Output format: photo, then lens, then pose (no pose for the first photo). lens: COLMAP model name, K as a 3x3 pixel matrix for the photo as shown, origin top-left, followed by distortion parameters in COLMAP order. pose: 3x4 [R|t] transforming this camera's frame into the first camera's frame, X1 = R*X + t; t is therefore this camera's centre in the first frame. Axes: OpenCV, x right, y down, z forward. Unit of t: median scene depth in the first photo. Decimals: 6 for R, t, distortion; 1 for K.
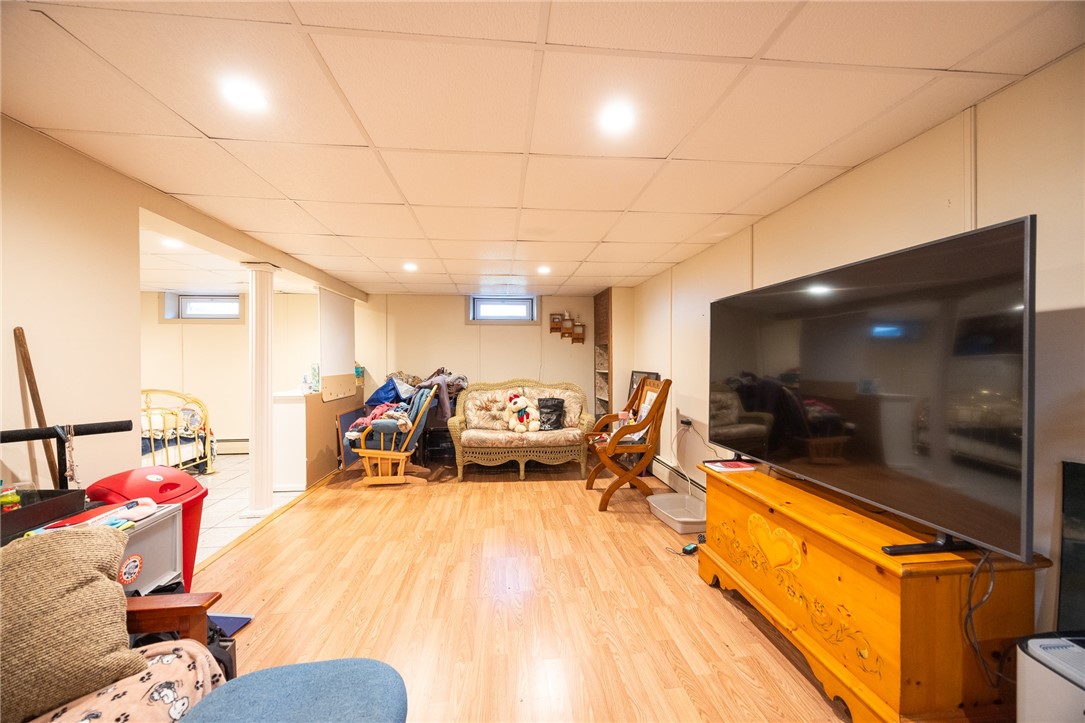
lens RADIAL K [[418.3, 0, 544.2], [0, 418.3, 360.5], [0, 0, 1]] dist [-0.000656, -0.000145]
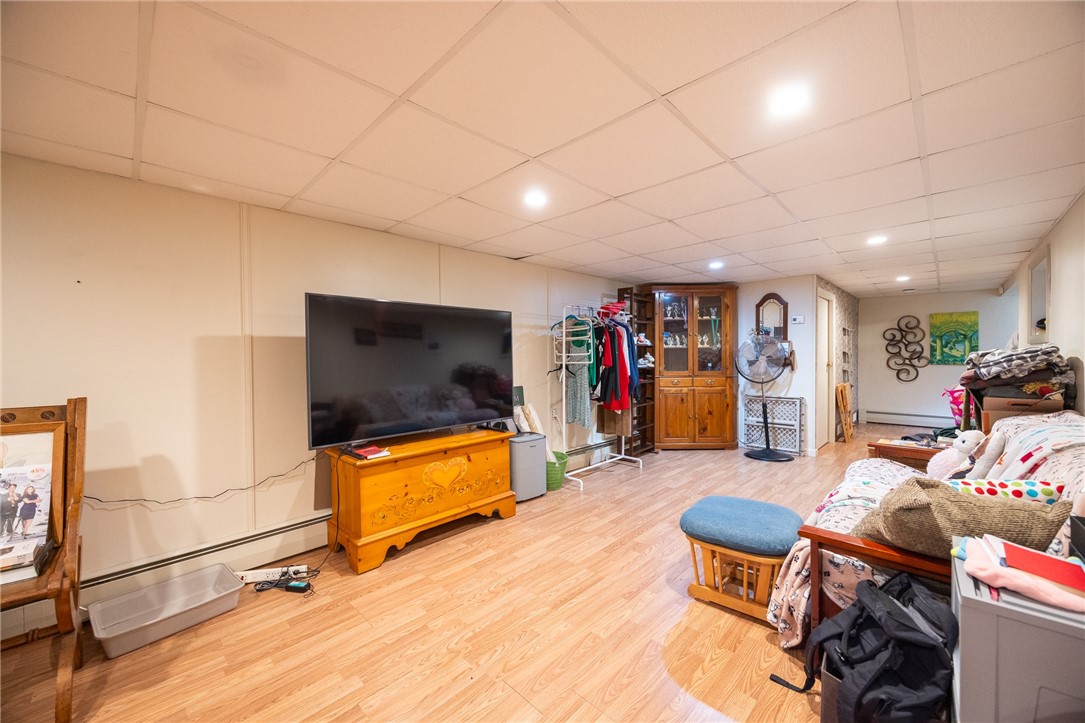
lens RADIAL K [[418.3, 0, 544.2], [0, 418.3, 360.5], [0, 0, 1]] dist [-0.000656, -0.000145]
pose [[-0.645547, 0.000951, 0.763720, -0.403993], [0.014332, 0.999838, 0.010869, 0.000908], [-0.763586, 0.017962, -0.645456, 0.780544]]
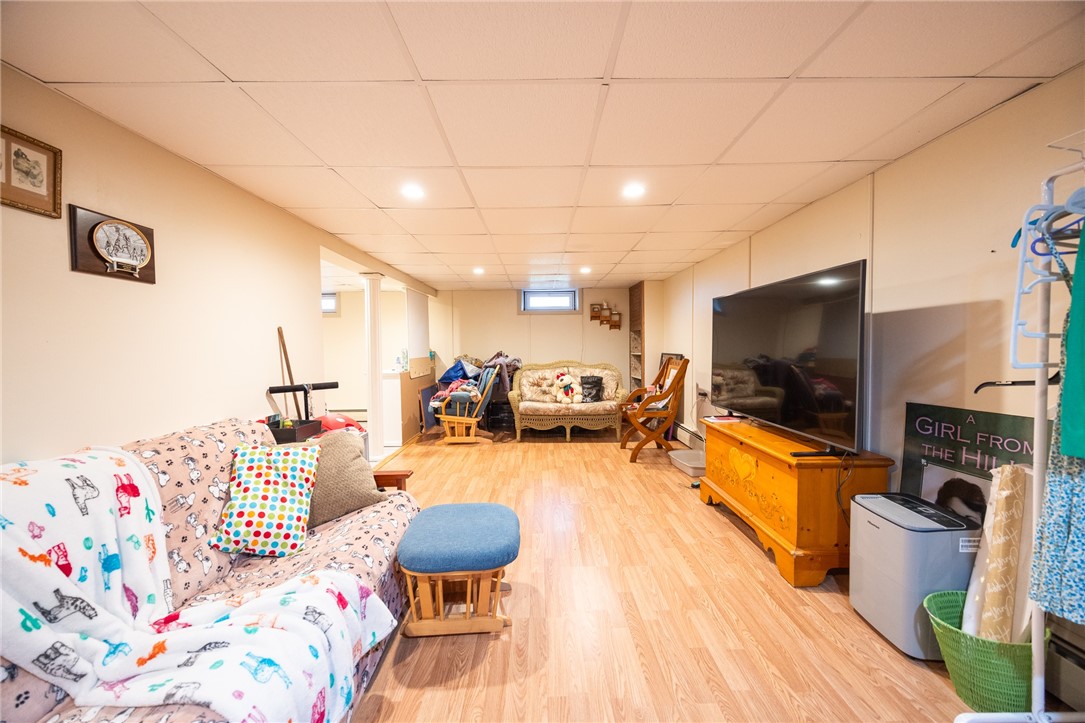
lens RADIAL K [[418.3, 0, 544.2], [0, 418.3, 360.5], [0, 0, 1]] dist [-0.000656, -0.000145]
pose [[0.995481, -0.004074, -0.094869, -0.005931], [0.007454, 0.999349, 0.035299, 0.002609], [0.094664, -0.035847, 0.994864, -0.243934]]
